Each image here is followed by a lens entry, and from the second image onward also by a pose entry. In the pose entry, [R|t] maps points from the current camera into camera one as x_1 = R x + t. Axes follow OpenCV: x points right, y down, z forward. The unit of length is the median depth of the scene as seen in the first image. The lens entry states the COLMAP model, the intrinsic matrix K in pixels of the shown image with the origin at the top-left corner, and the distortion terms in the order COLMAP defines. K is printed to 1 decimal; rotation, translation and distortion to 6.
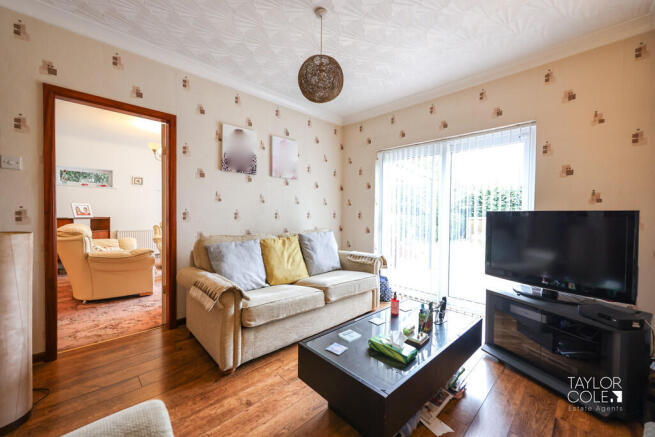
lens RADIAL K [[263.1, 0, 323.1], [0, 263.1, 217.0], [0, 0, 1]] dist [0.025903, -0.000126]
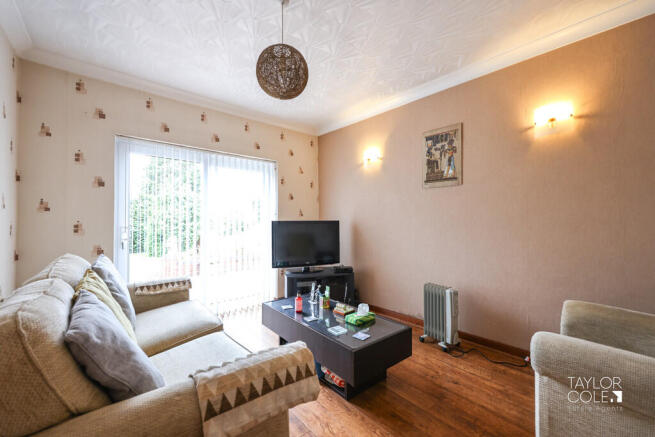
lens RADIAL K [[263.1, 0, 323.0], [0, 263.1, 218.8], [0, 0, 1]] dist [0.025903, -0.000126]
pose [[0.078916, 0.002149, 0.996879, -0.539118], [0.024135, 0.999700, -0.004066, -0.016124], [-0.996589, 0.024380, 0.078841, 0.494964]]
